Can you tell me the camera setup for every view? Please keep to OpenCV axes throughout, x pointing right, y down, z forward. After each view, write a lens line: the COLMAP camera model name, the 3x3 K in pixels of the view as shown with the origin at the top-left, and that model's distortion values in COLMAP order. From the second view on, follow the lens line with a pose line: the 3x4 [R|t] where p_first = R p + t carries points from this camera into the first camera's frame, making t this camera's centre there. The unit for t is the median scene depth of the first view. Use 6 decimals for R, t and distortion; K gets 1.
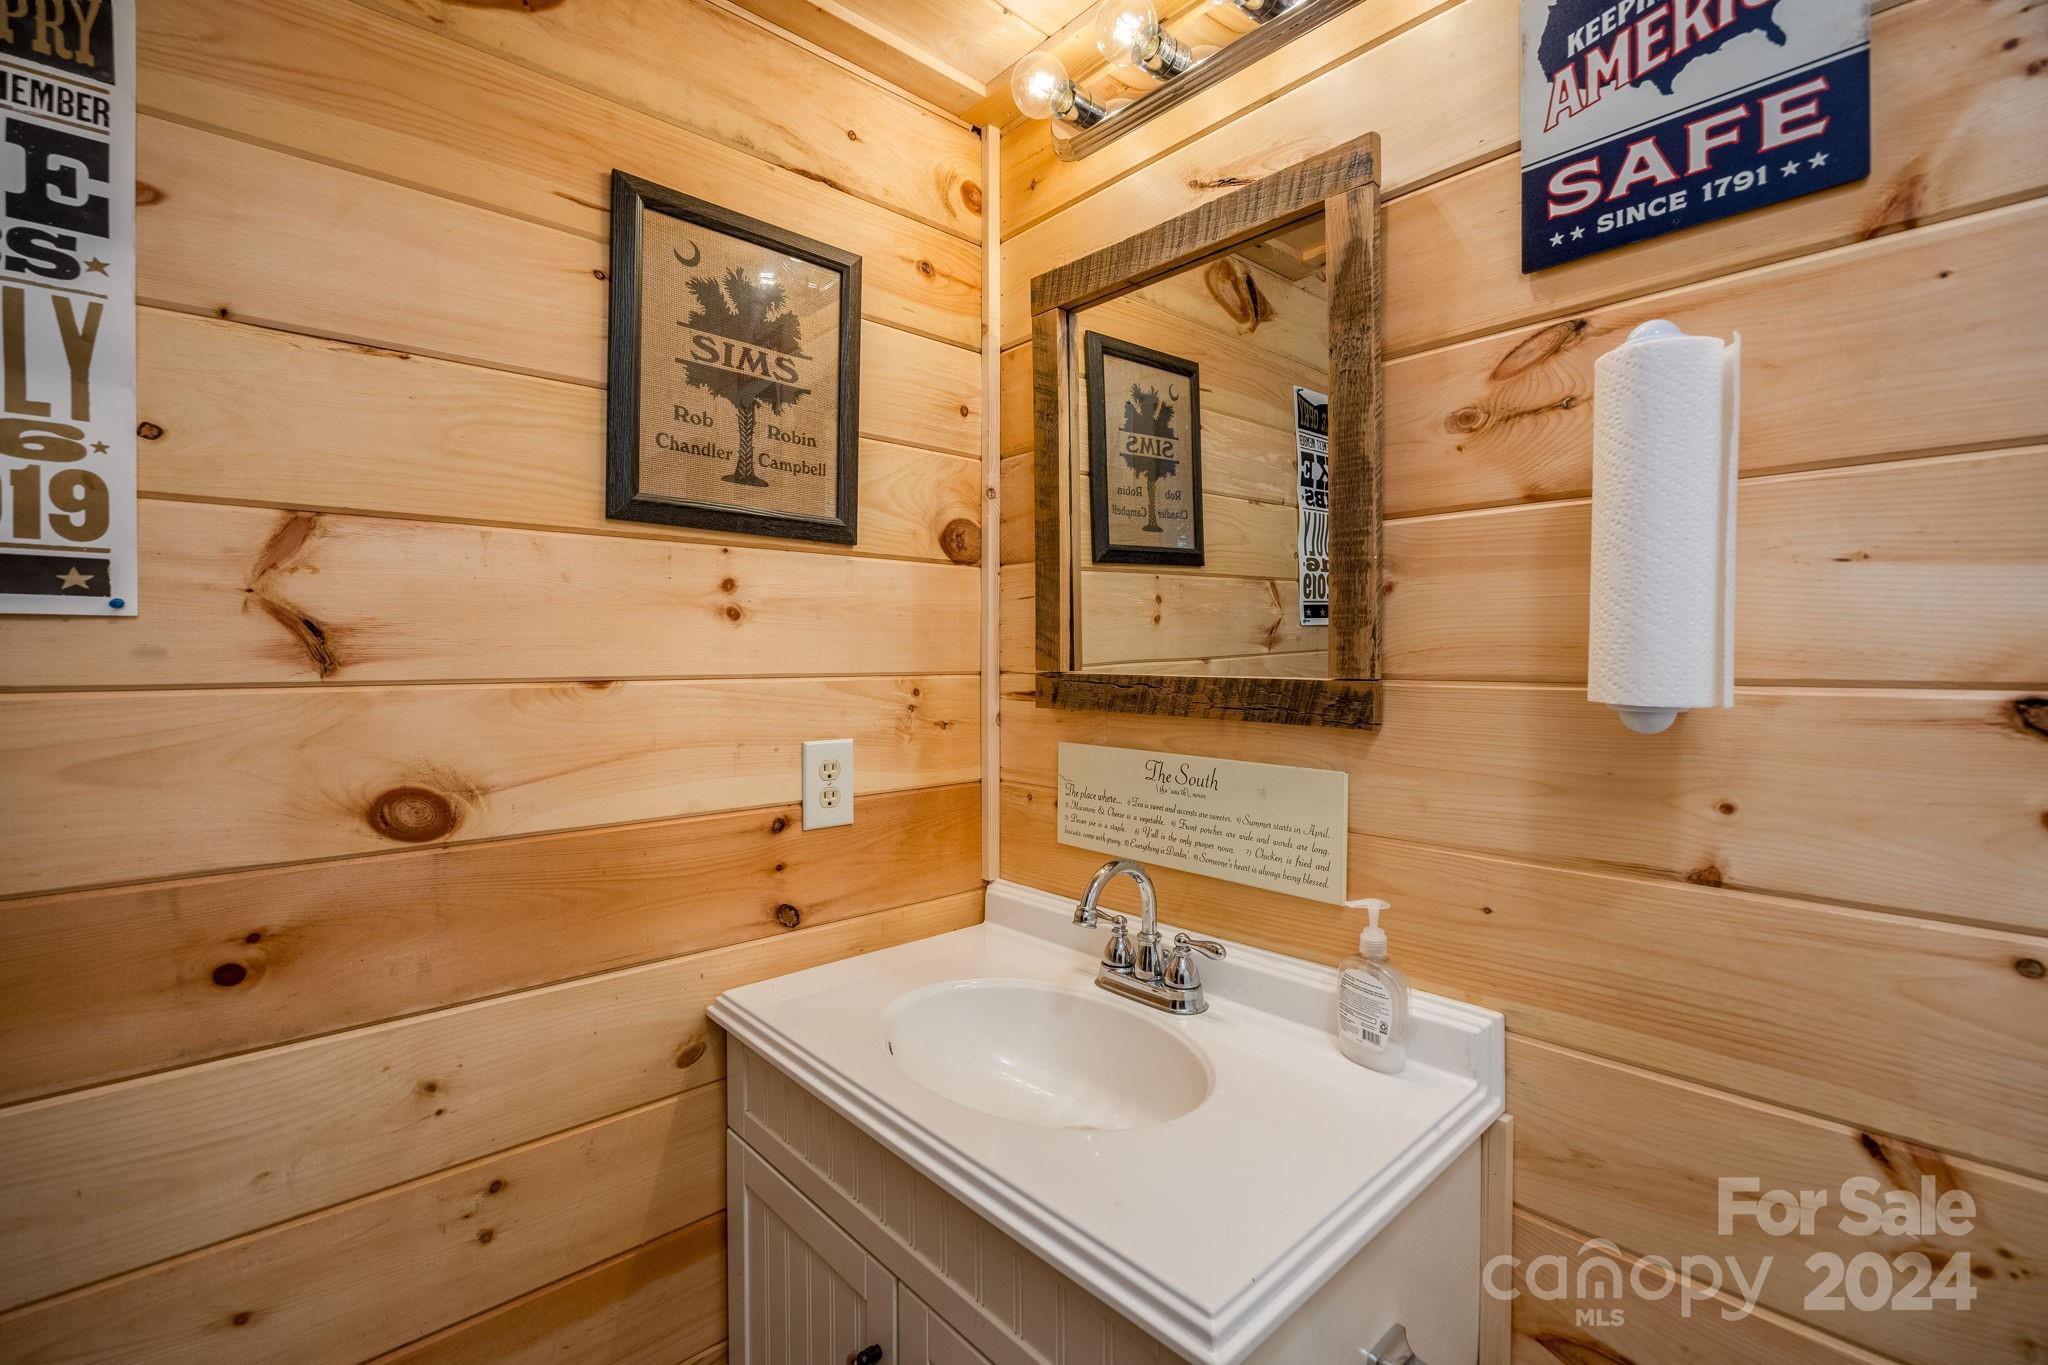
lens RADIAL K [[882.8, 0, 1022.0], [0, 882.8, 668.9], [0, 0, 1]] dist [-0.015158, -0.000205]
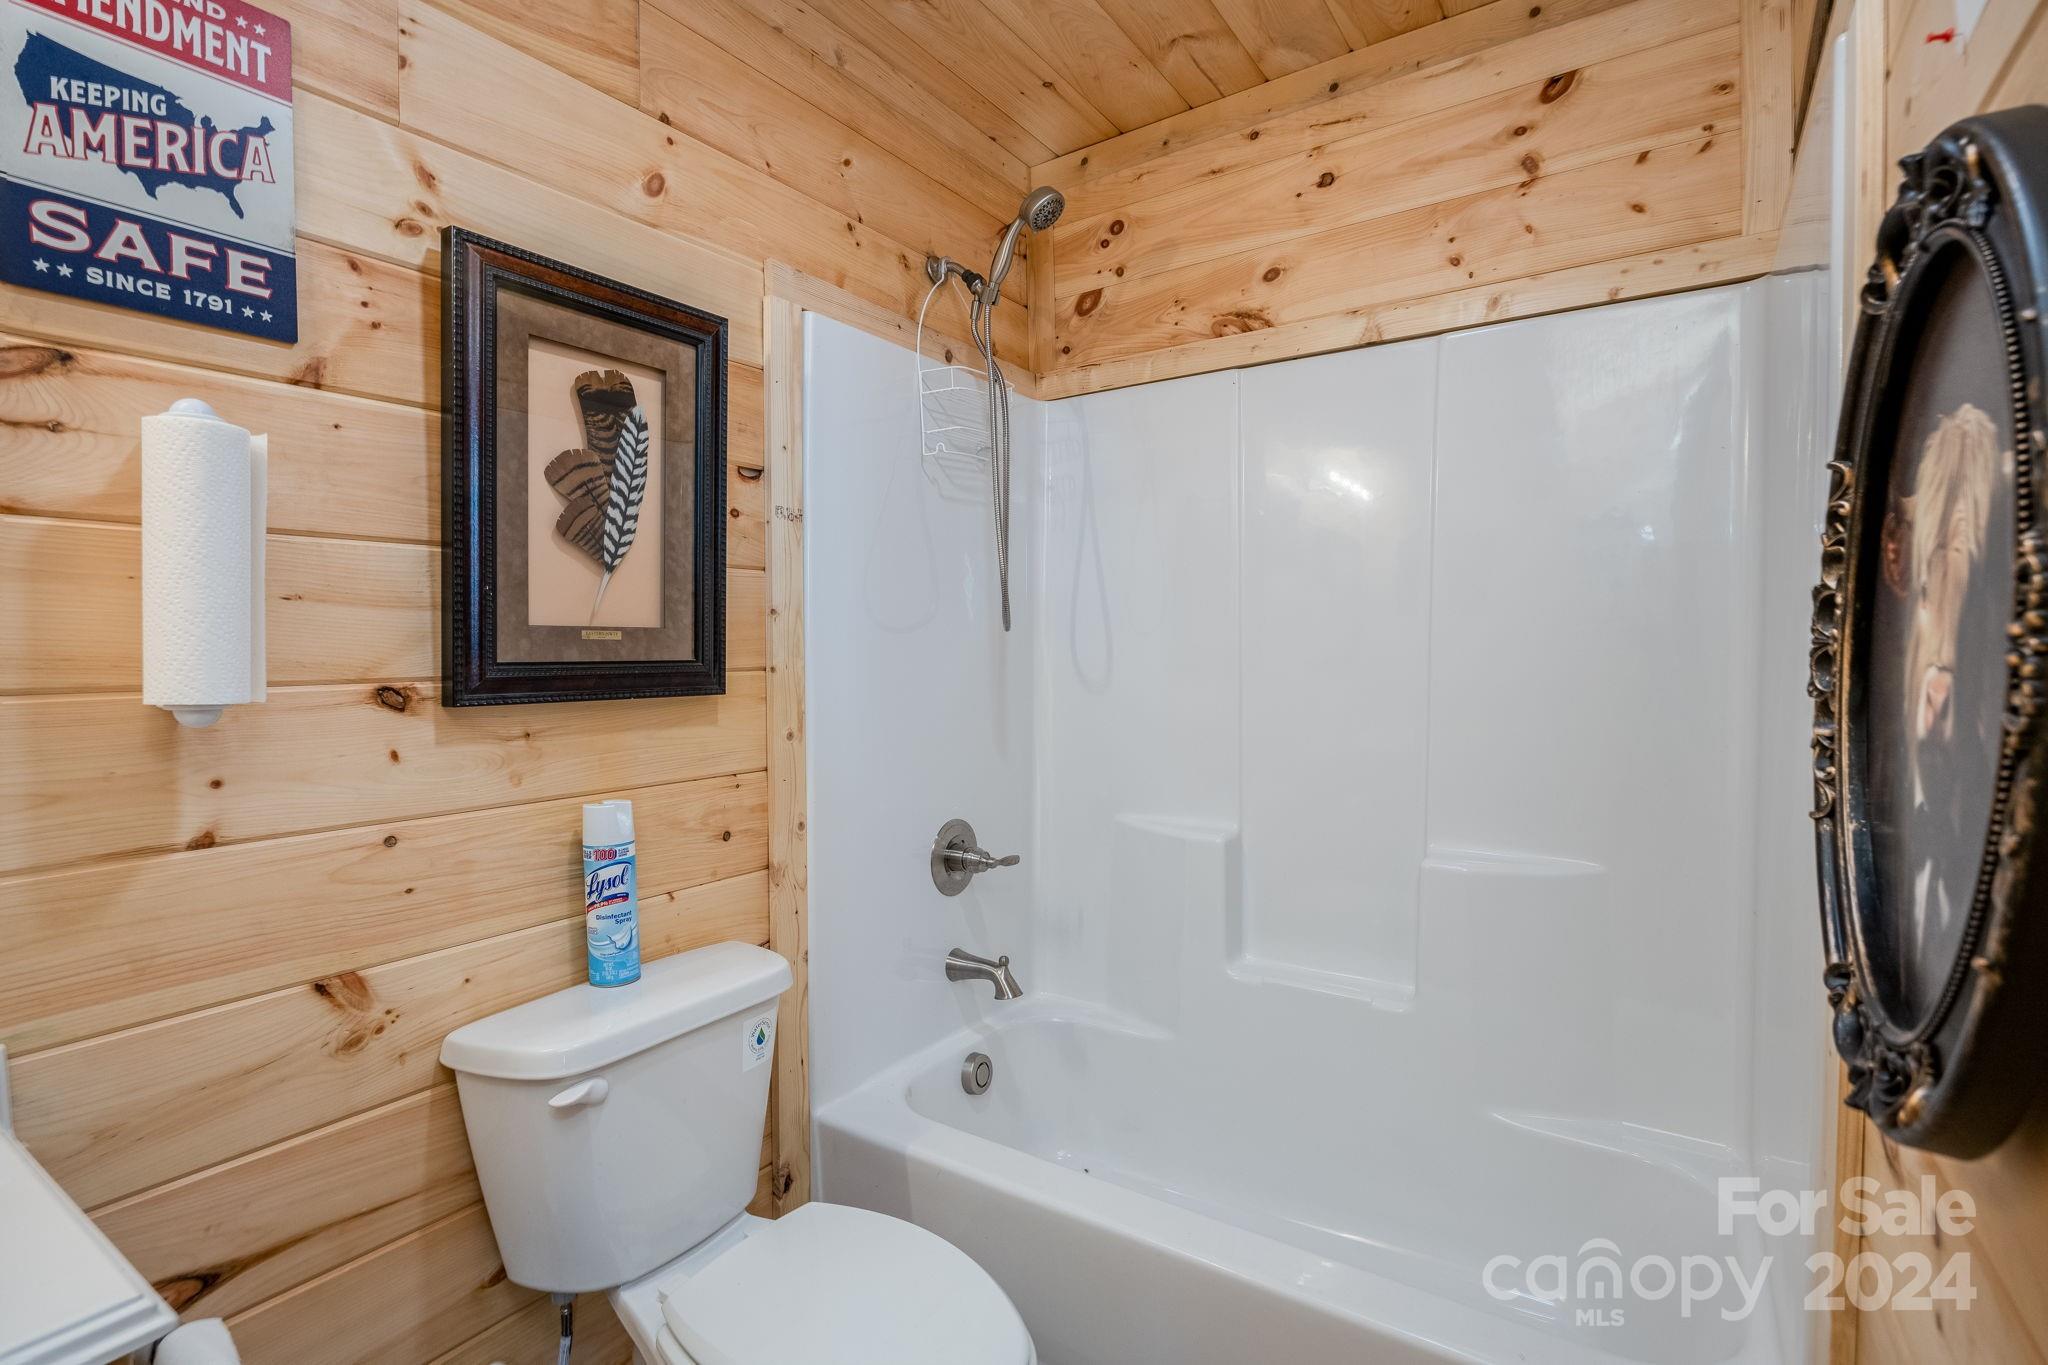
lens RADIAL K [[977.4, 0, 1020.7], [0, 977.4, 674.3], [0, 0, 1]] dist [-0.013688, 0.001338]
pose [[-0.246770, -0.018755, 0.968893, -0.852776], [0.030761, 0.999157, 0.027176, -0.004291], [-0.968586, 0.036510, -0.245985, 0.193699]]
